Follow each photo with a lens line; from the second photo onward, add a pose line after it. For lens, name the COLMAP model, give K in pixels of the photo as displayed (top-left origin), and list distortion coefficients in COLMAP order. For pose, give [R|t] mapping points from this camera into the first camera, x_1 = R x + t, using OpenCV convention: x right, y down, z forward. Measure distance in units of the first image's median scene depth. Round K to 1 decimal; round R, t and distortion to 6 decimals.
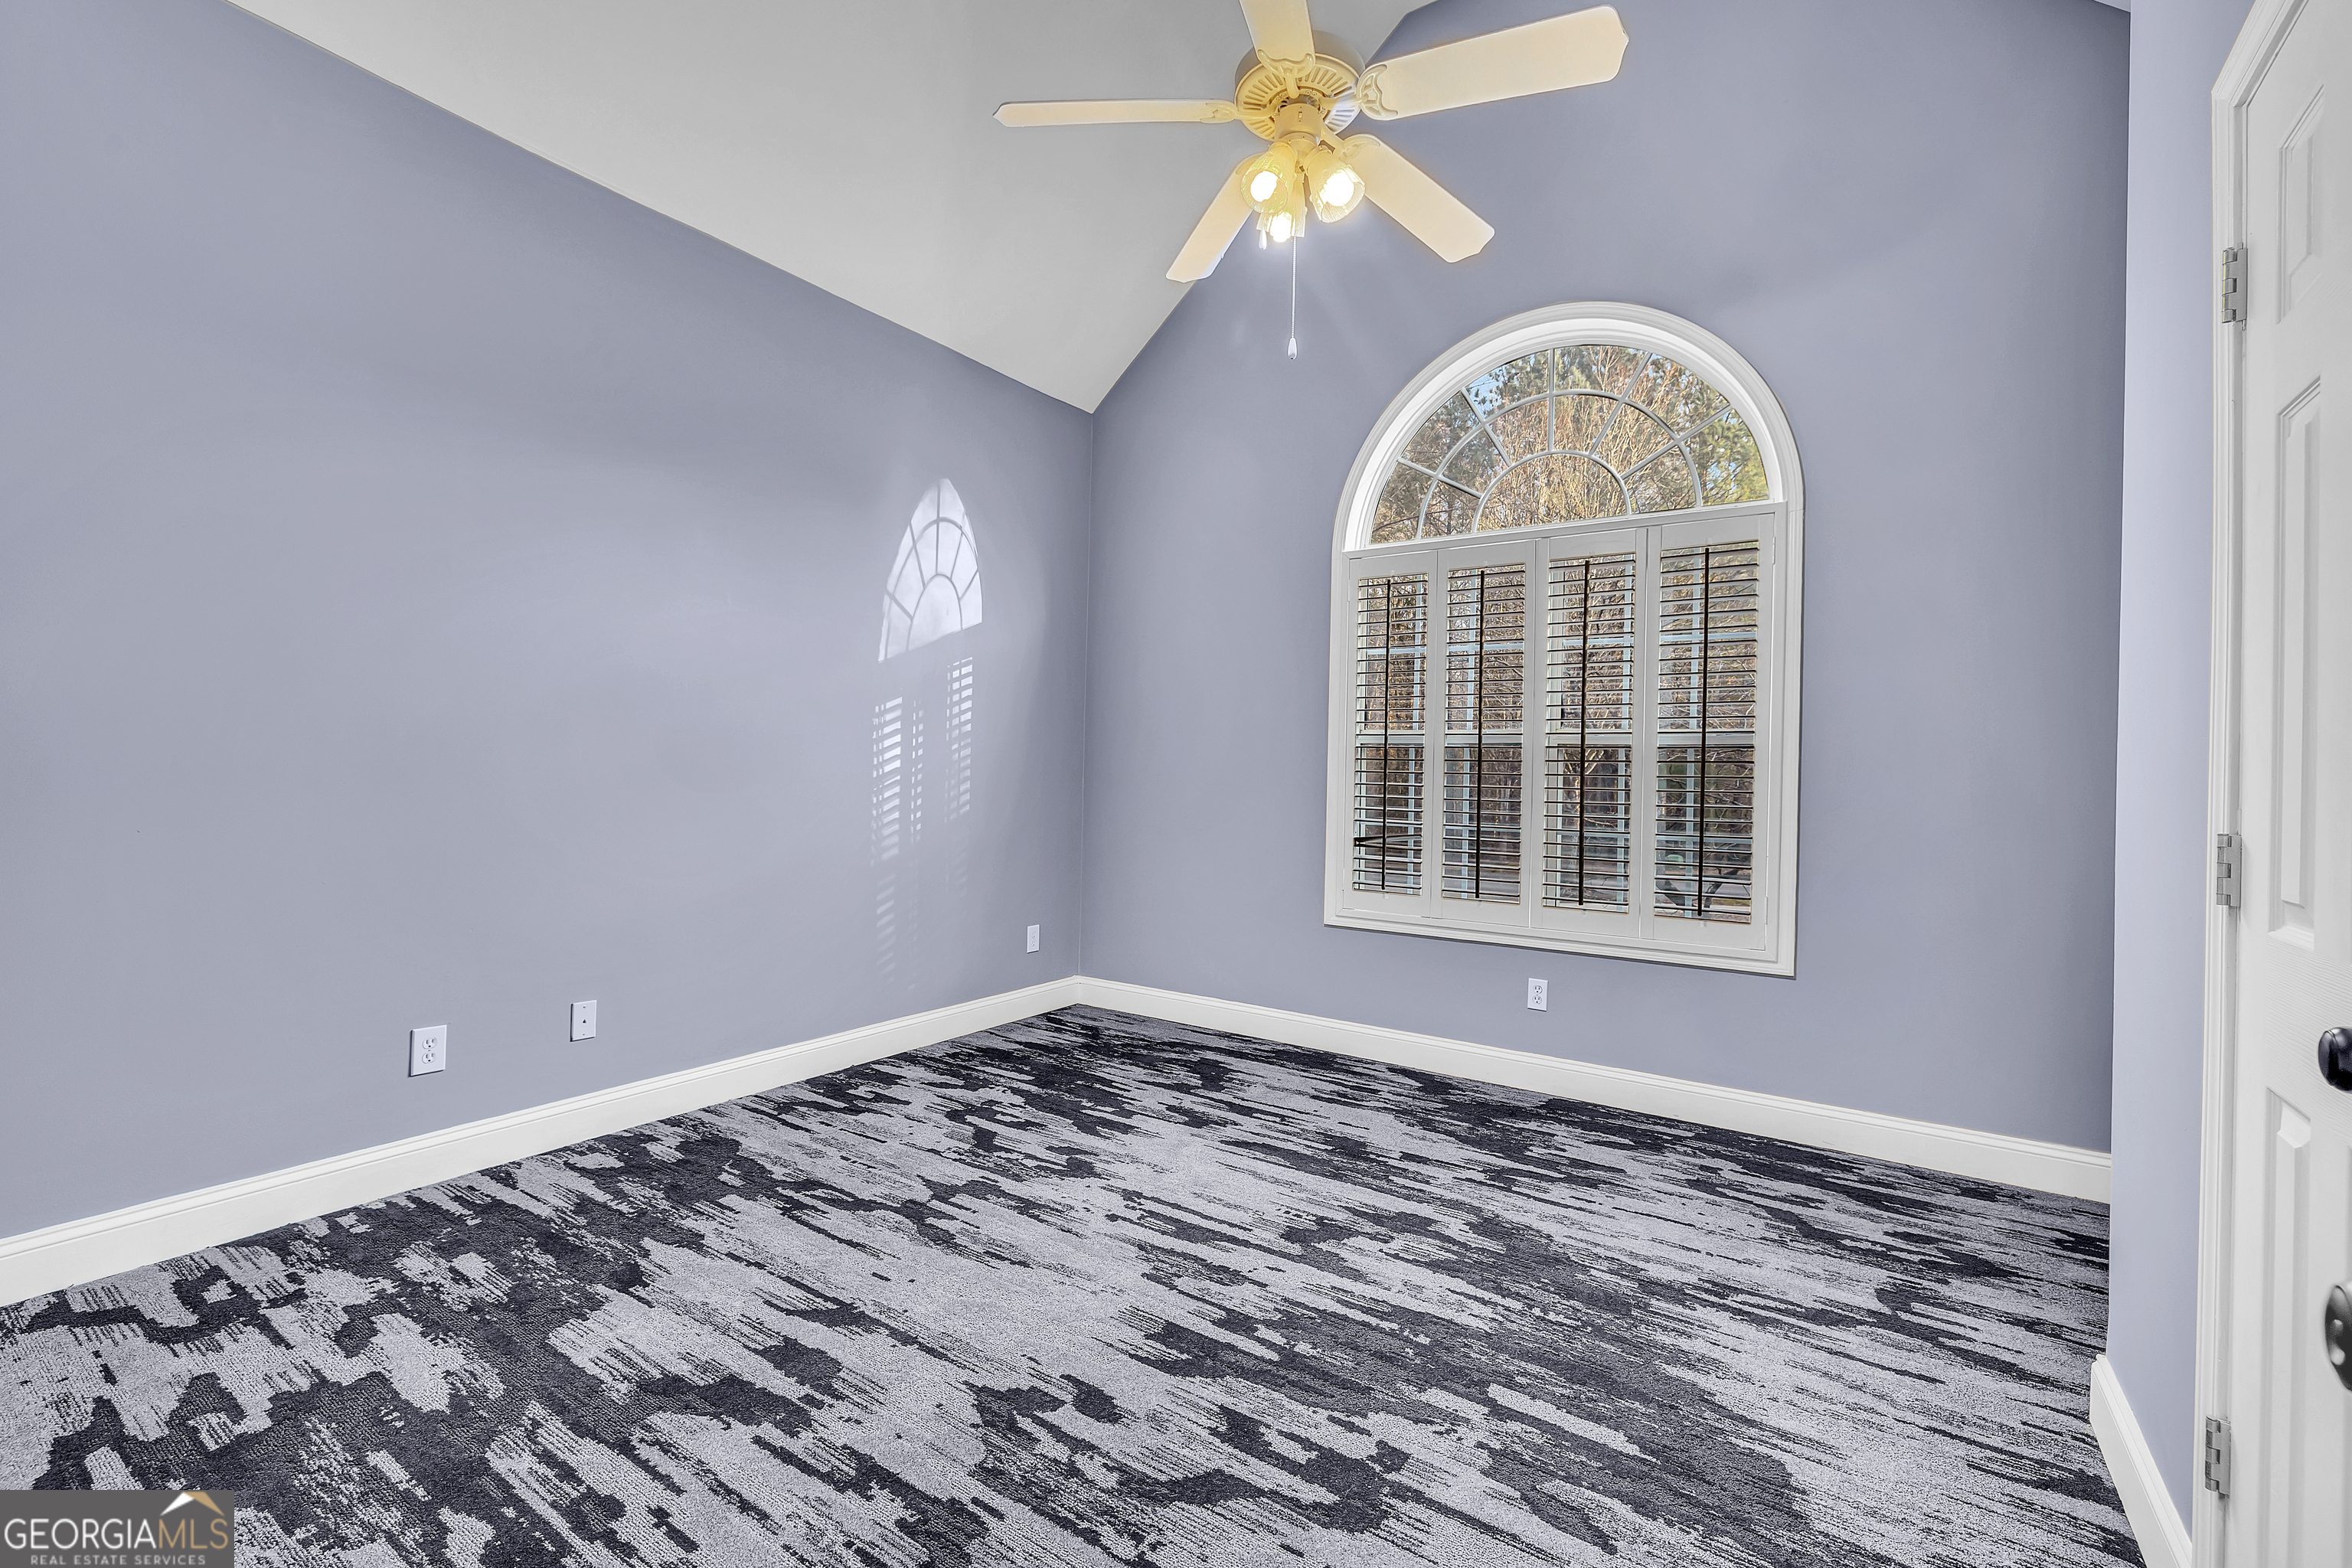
lens RADIAL K [[959.8, 0, 1176.0], [0, 959.8, 784.0], [0, 0, 1]] dist [0.039242, -0.000041]
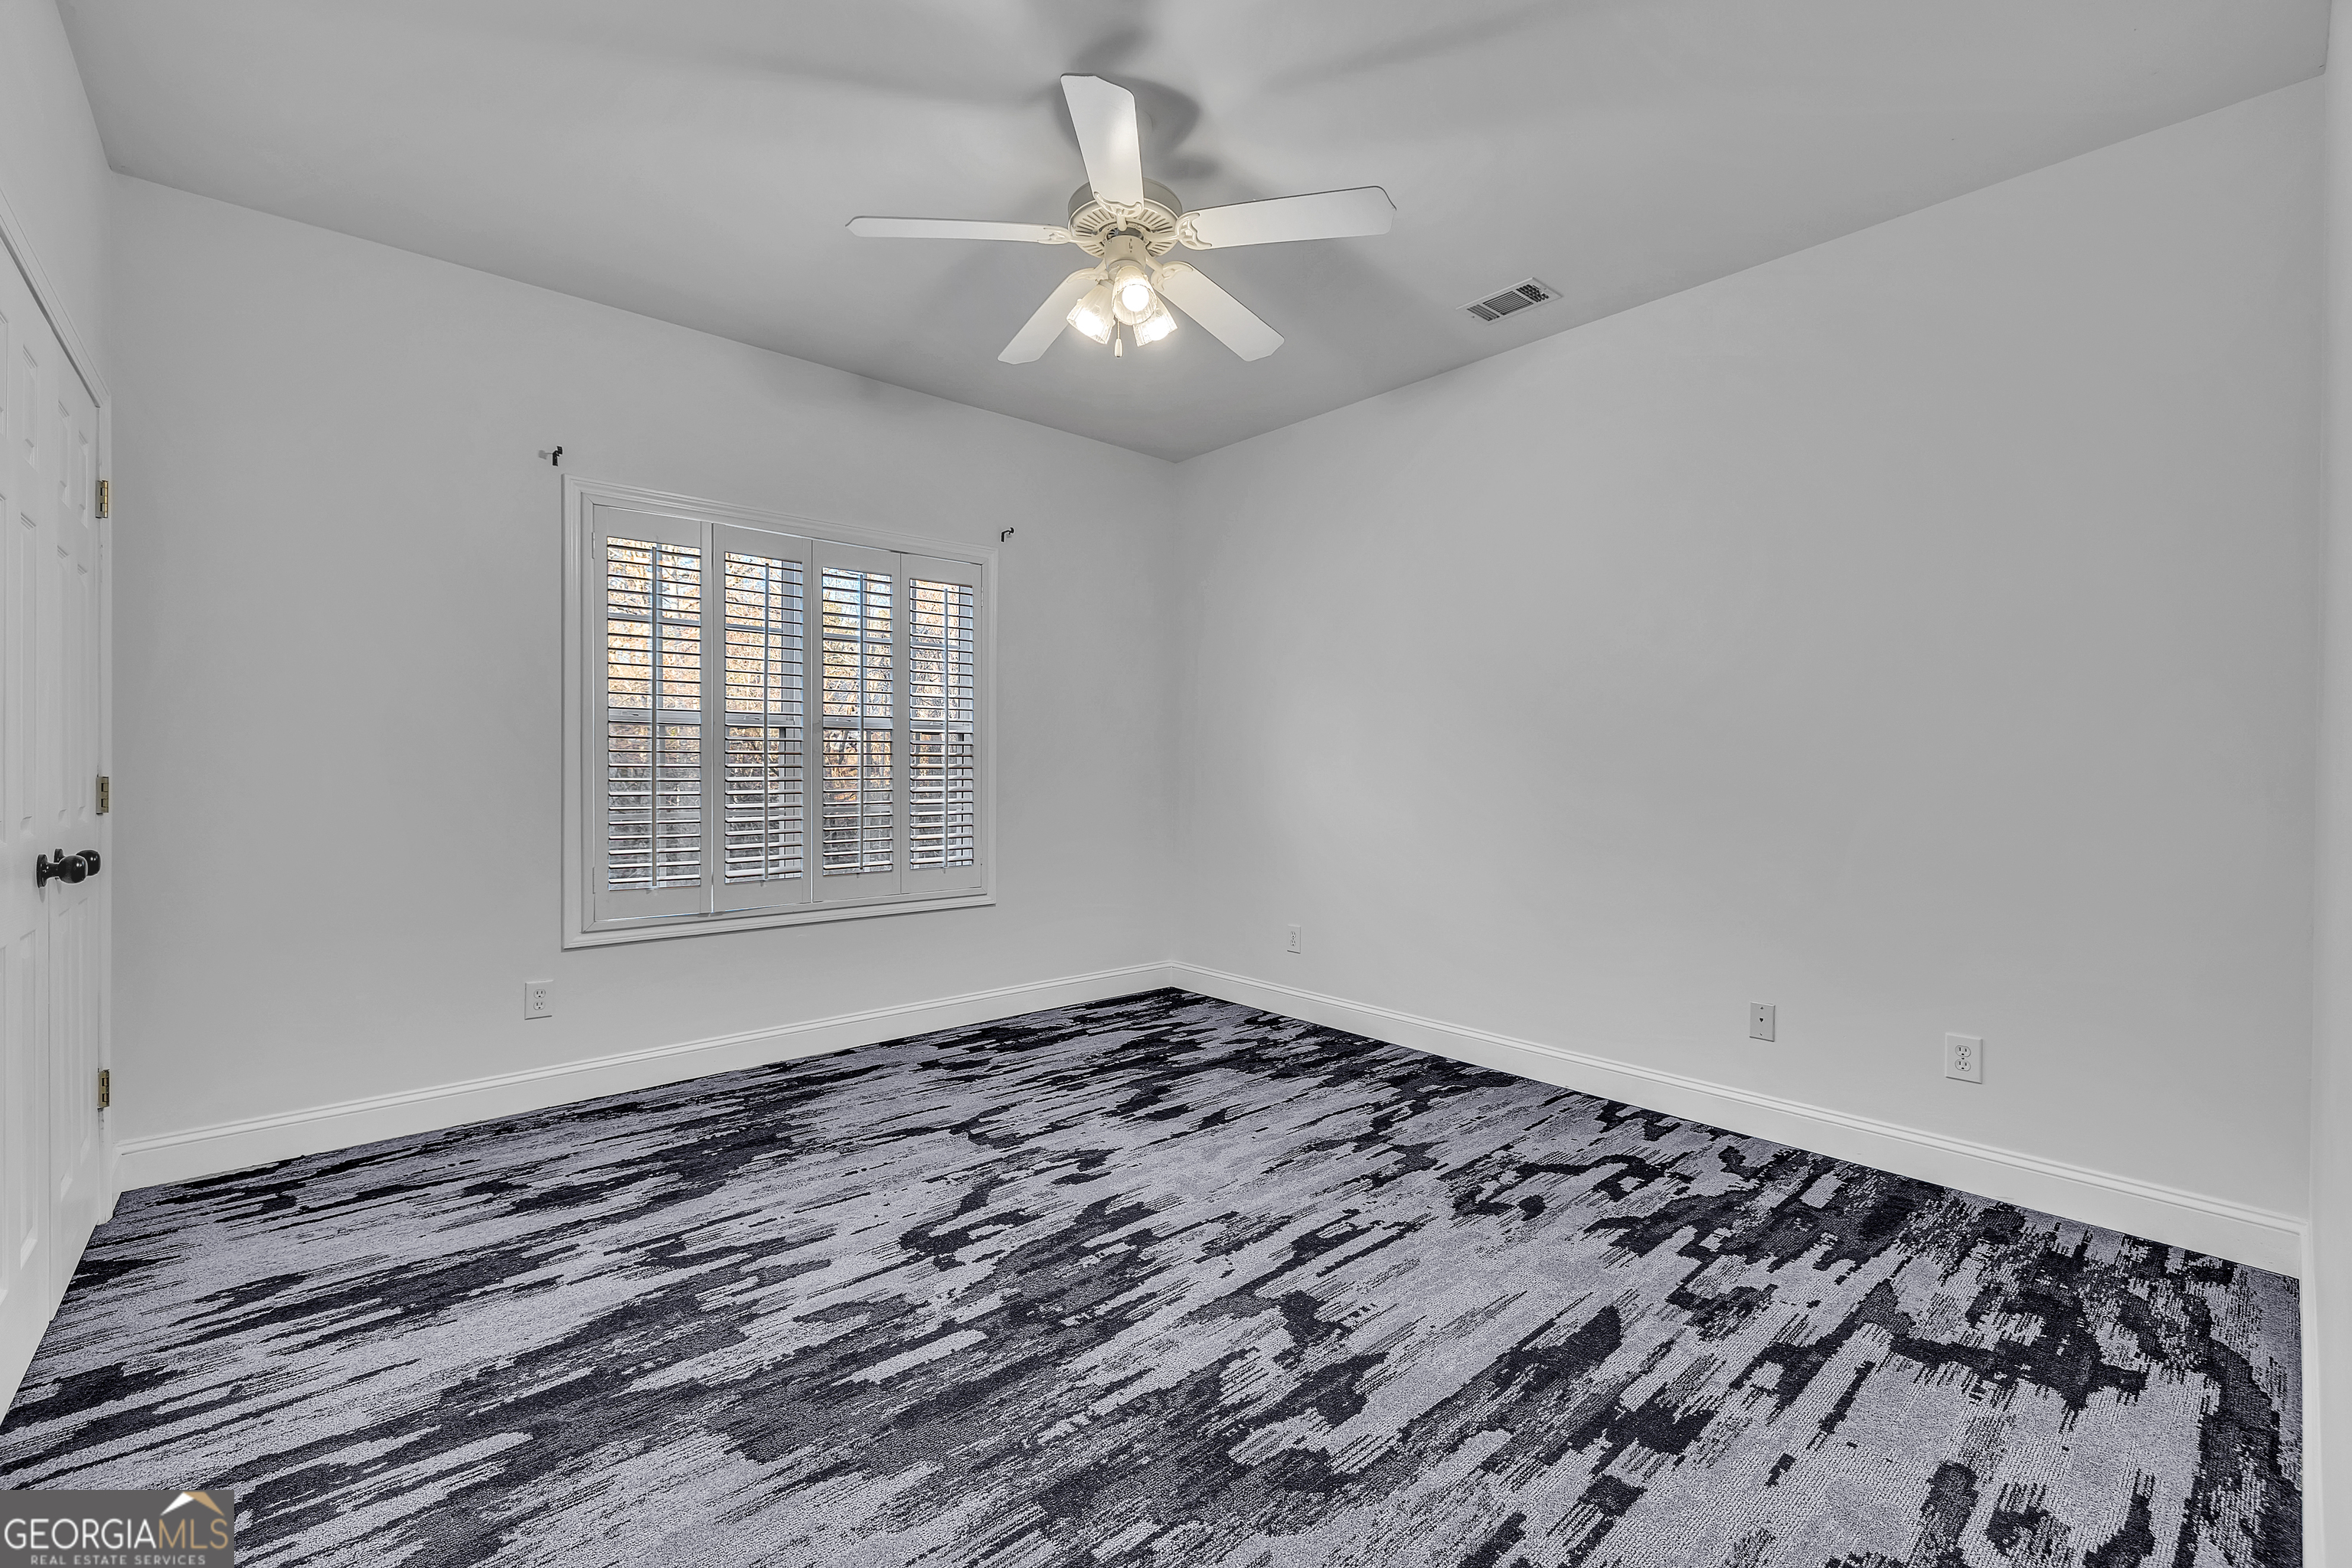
lens RADIAL K [[988.0, 0, 1162.9], [0, 988.0, 772.7], [0, 0, 1]] dist [-0.001817, -0.000168]
pose [[-0.260154, -0.032623, -0.965016, 0.980969], [-0.020619, 0.999389, -0.028226, 0.042228], [0.965347, 0.012554, -0.260668, 1.099149]]
